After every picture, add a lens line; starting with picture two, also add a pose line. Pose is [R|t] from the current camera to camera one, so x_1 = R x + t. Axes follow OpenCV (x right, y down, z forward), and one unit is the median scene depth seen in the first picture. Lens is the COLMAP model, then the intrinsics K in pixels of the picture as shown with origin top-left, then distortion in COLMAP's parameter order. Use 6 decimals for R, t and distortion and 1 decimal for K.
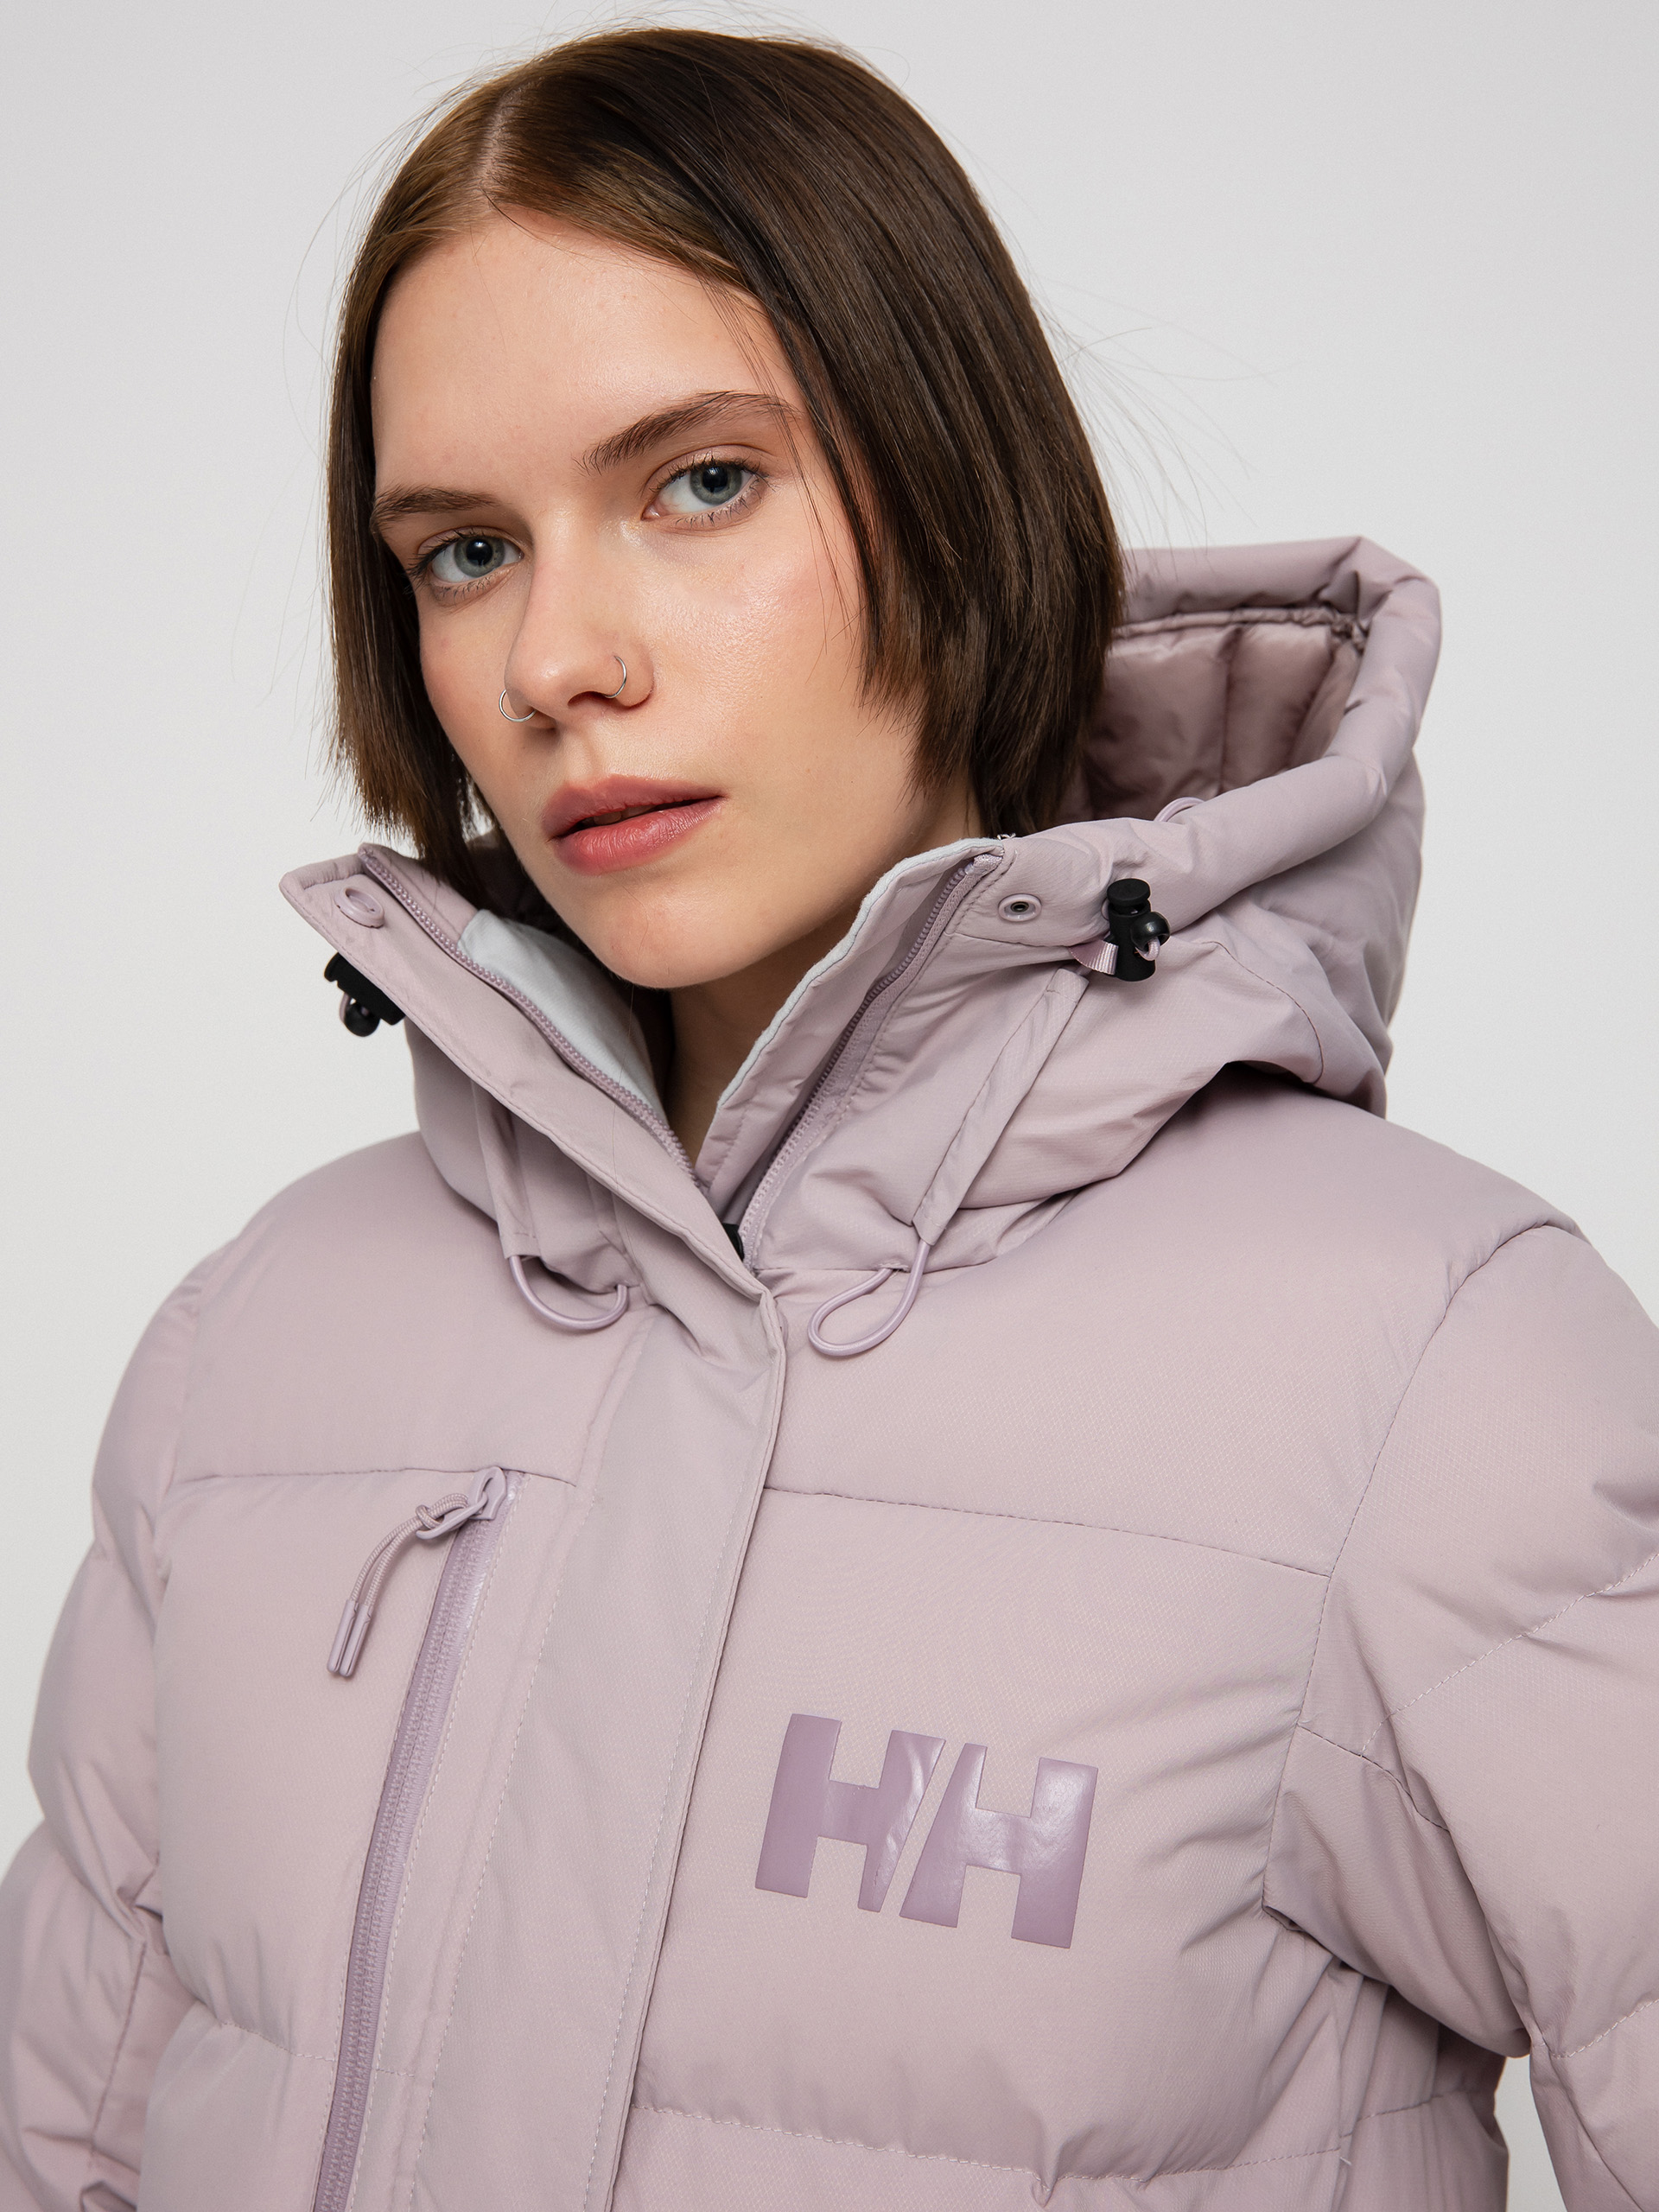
lens RADIAL K [[3437.4, 0, 829.5], [0, 3437.4, 1106.0], [0, 0, 1]] dist [-0.007393, 0.988606]
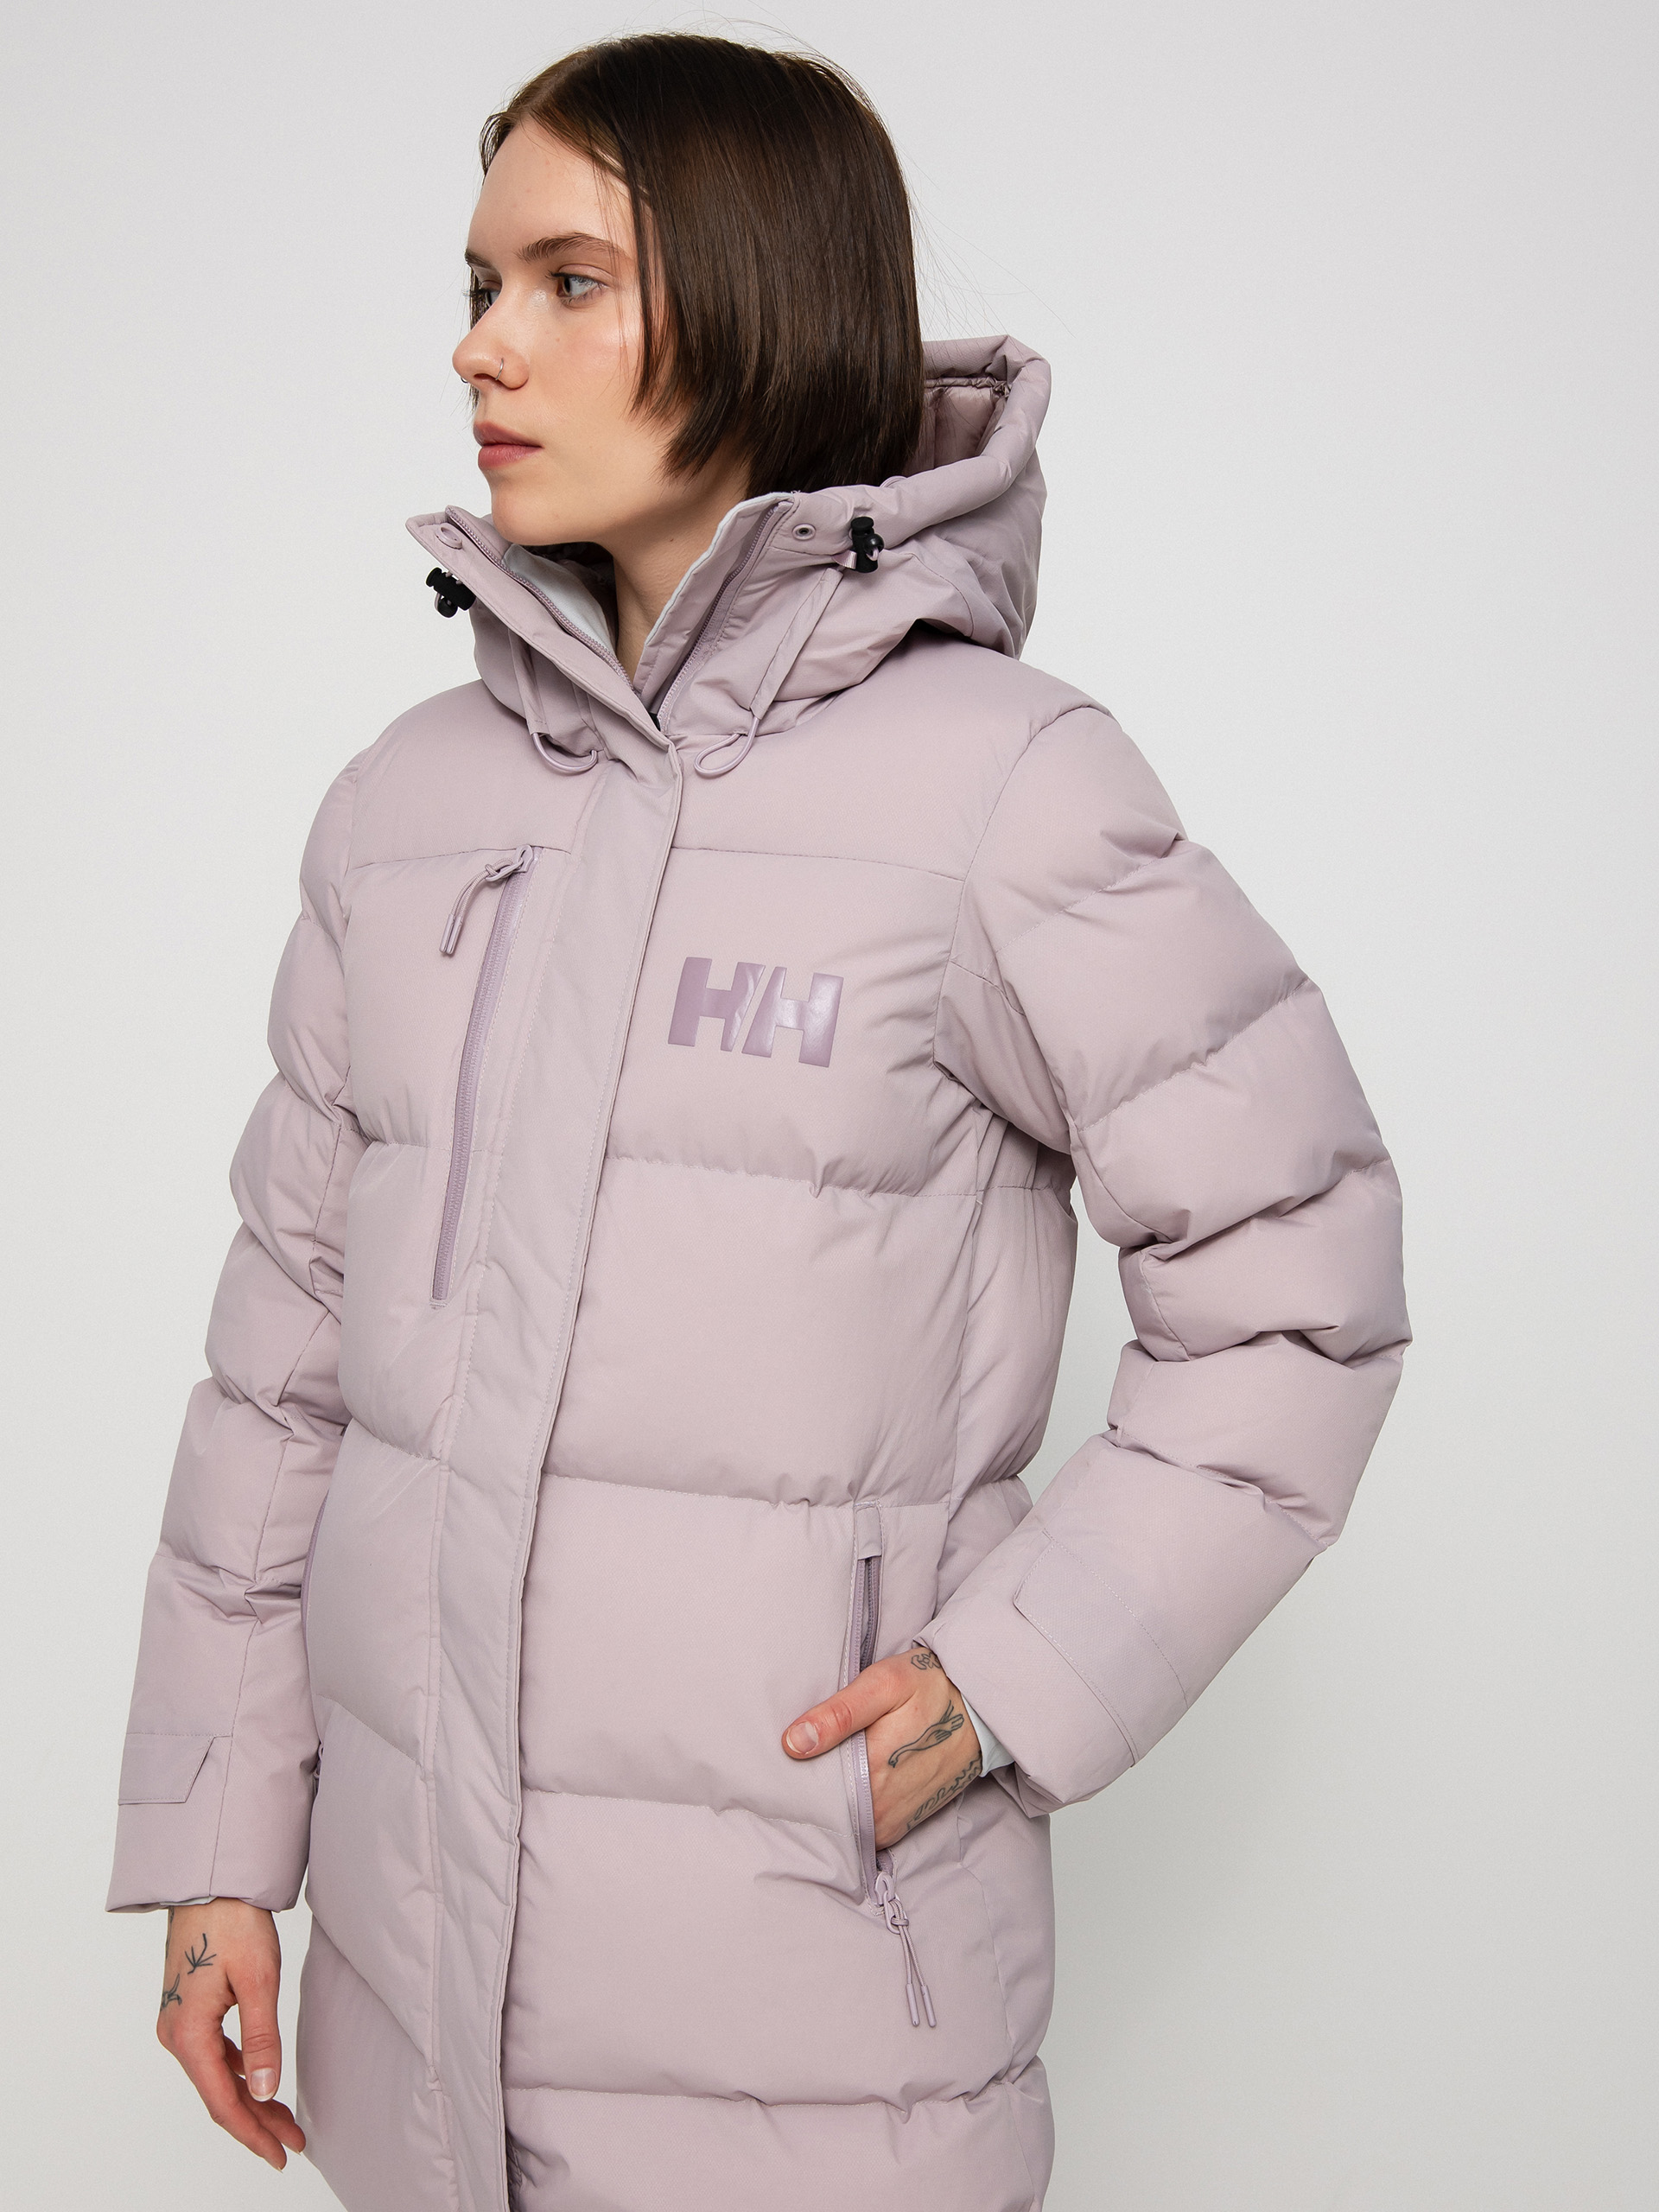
lens RADIAL K [[2633.2, 0, 829.5], [0, 2633.2, 1106.0], [0, 0, 1]] dist [-0.010448, 0.016067]
pose [[0.999602, -0.007839, 0.027083, 0.026836], [0.004920, 0.994329, 0.106229, 0.097086], [-0.027762, -0.106054, 0.993973, -0.440876]]
